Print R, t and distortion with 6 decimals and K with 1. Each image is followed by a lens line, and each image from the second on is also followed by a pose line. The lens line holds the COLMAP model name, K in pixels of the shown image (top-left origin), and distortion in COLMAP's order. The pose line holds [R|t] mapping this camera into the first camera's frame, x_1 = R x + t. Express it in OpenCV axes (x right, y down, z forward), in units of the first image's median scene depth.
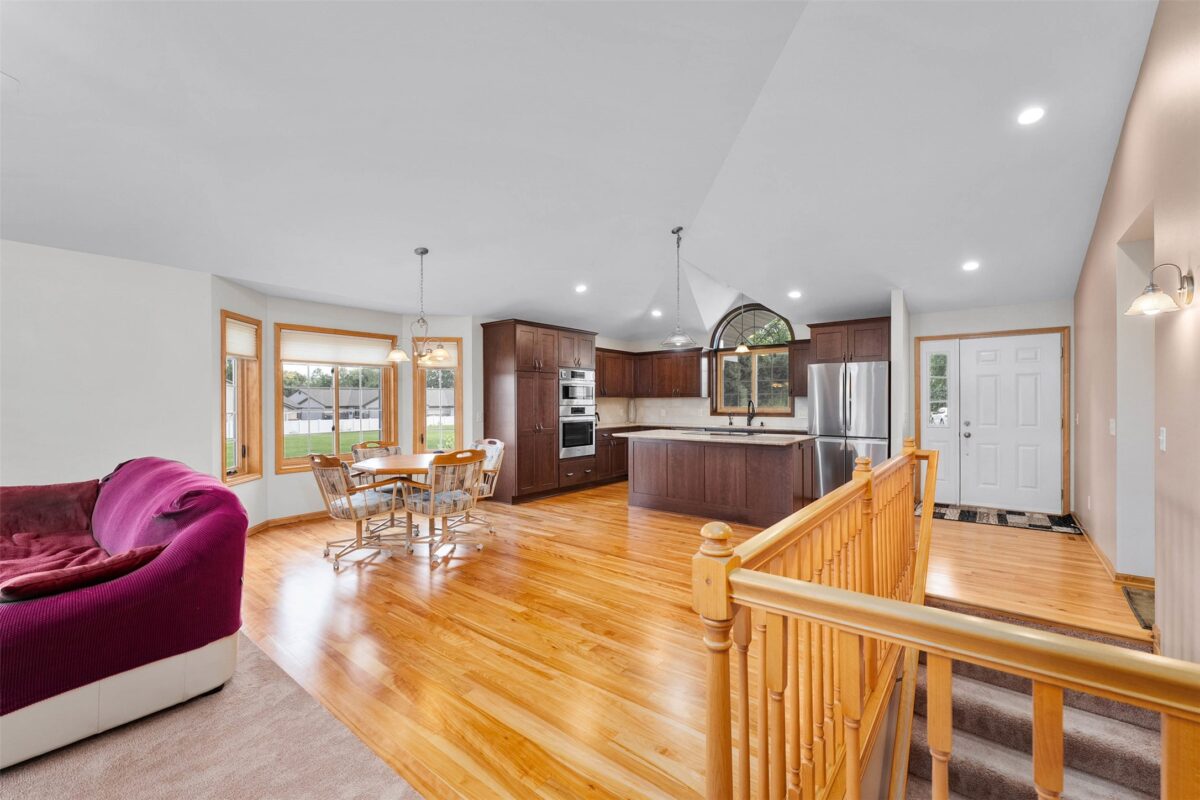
lens RADIAL K [[488.7, 0, 595.4], [0, 488.7, 406.0], [0, 0, 1]] dist [0.000416, -0.000195]
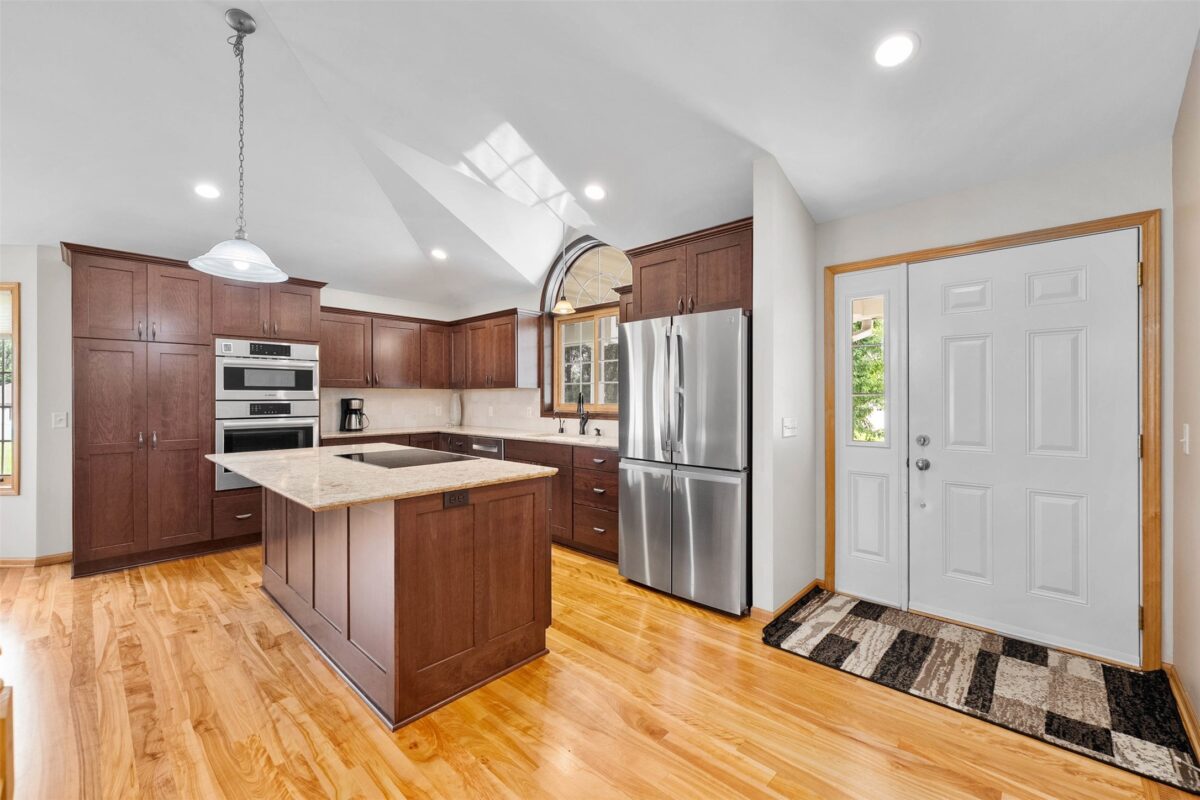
lens RADIAL K [[488.7, 0, 590.7], [0, 488.7, 399.6], [0, 0, 1]] dist [0.000416, -0.000195]
pose [[0.997051, 0.003041, -0.076679, 0.430542], [-0.003289, 0.999990, -0.003108, -0.001164], [0.076669, 0.003351, 0.997051, 0.454936]]
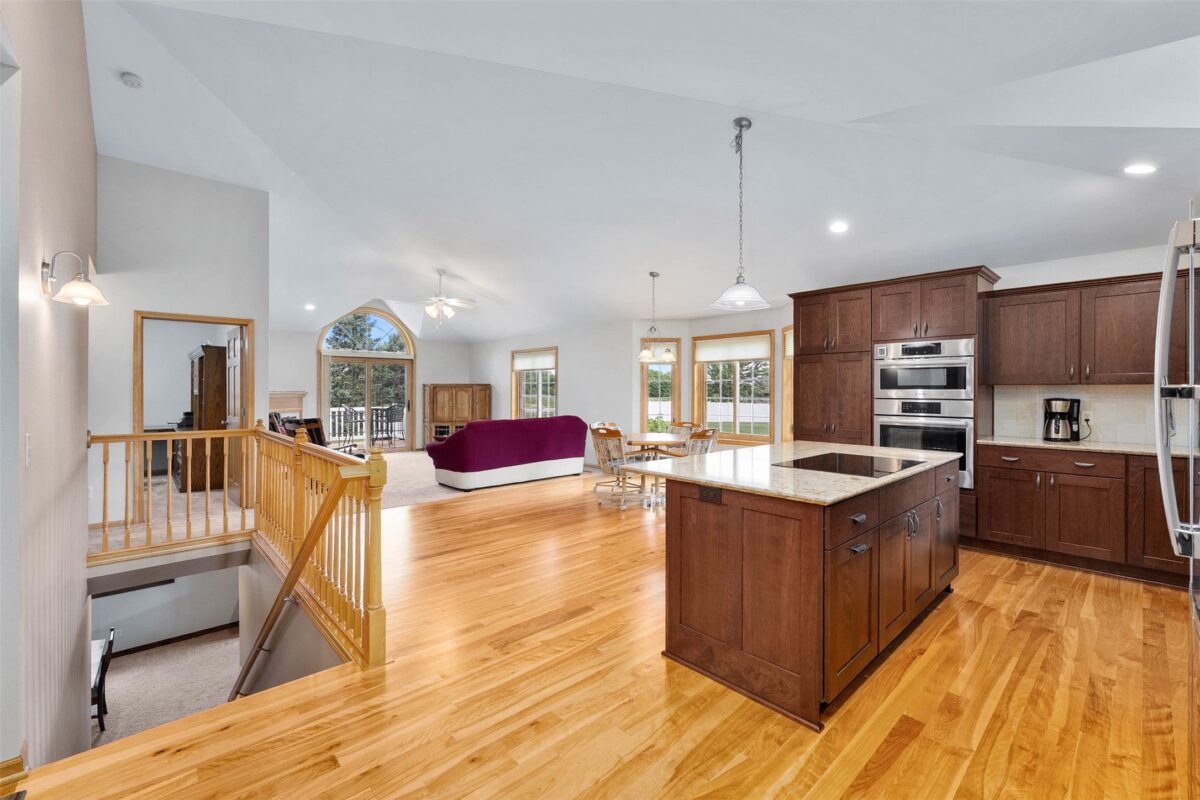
lens RADIAL K [[488.7, 0, 591.8], [0, 488.7, 391.6], [0, 0, 1]] dist [0.000416, -0.000195]
pose [[-0.140915, 0.004178, -0.990013, 0.665578], [-0.009600, 0.999938, 0.005586, -0.010489], [0.989975, 0.010292, -0.140866, 0.721395]]
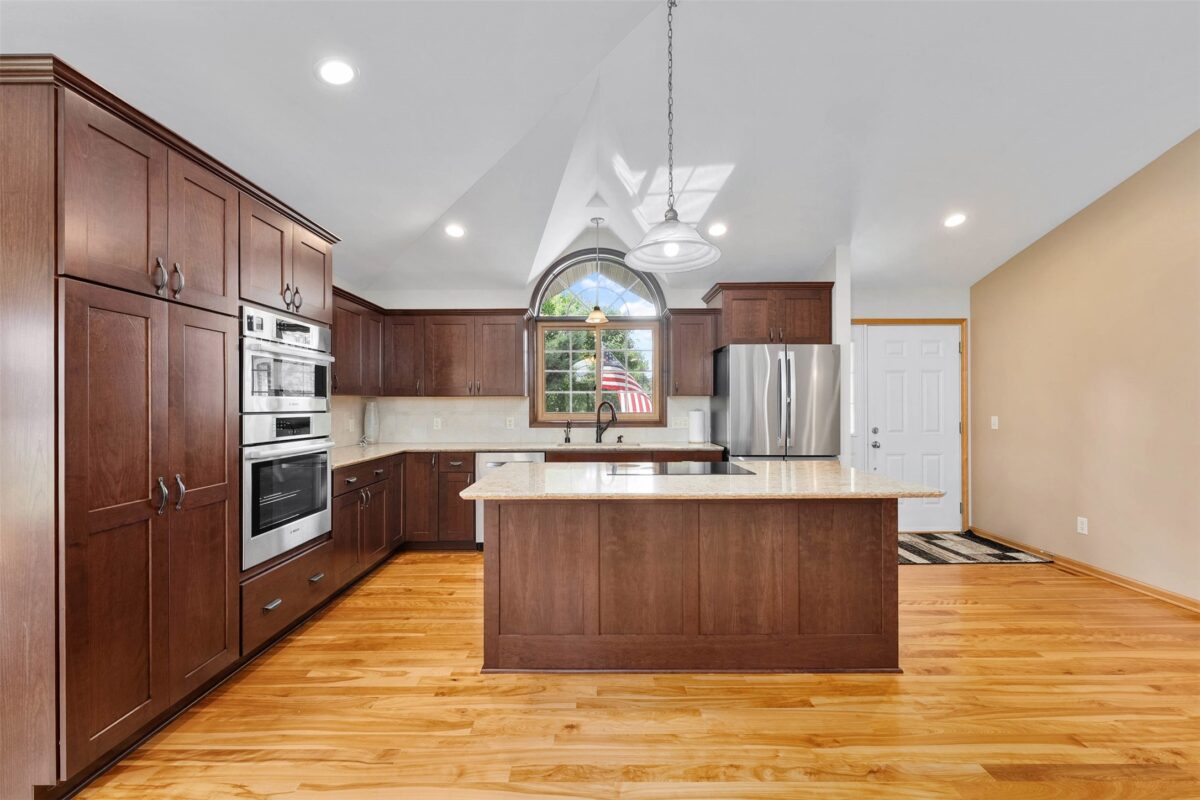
lens RADIAL K [[501.5, 0, 599.3], [0, 501.5, 403.7], [0, 0, 1]] dist [-0.000266, -0.000139]
pose [[0.775996, 0.001600, 0.630736, -0.102538], [0.007091, 0.999911, -0.011261, -0.001924], [-0.630698, 0.013212, 0.775916, 0.582676]]
